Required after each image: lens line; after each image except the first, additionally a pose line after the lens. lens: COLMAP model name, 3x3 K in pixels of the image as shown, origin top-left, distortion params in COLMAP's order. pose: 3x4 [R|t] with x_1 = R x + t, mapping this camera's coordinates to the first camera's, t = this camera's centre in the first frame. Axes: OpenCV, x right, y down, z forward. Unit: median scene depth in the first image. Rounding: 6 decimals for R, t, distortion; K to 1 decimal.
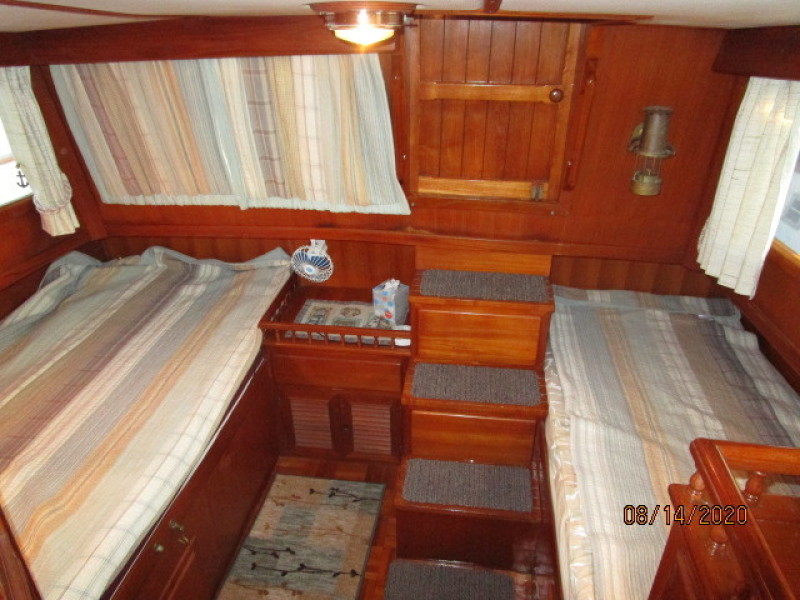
lens RADIAL K [[570.9, 0, 399.3], [0, 570.9, 302.3], [0, 0, 1]] dist [-0.029695, 0.017240]
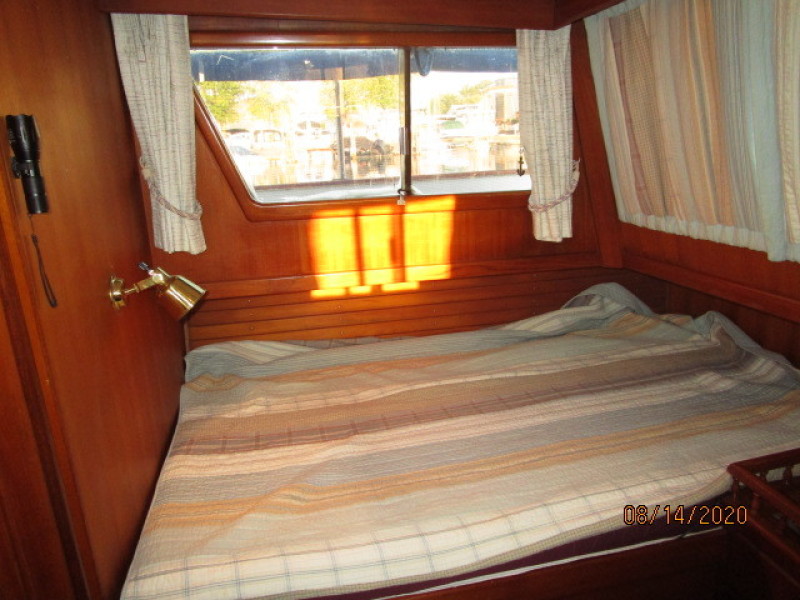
lens RADIAL K [[570.9, 0, 402.1], [0, 570.9, 299.7], [0, 0, 1]] dist [-0.029695, 0.017240]
pose [[0.358506, 0.263722, -0.895502, 0.090666], [-0.397312, 0.911155, 0.109272, -0.042422], [0.844758, 0.316620, 0.431434, 0.440282]]
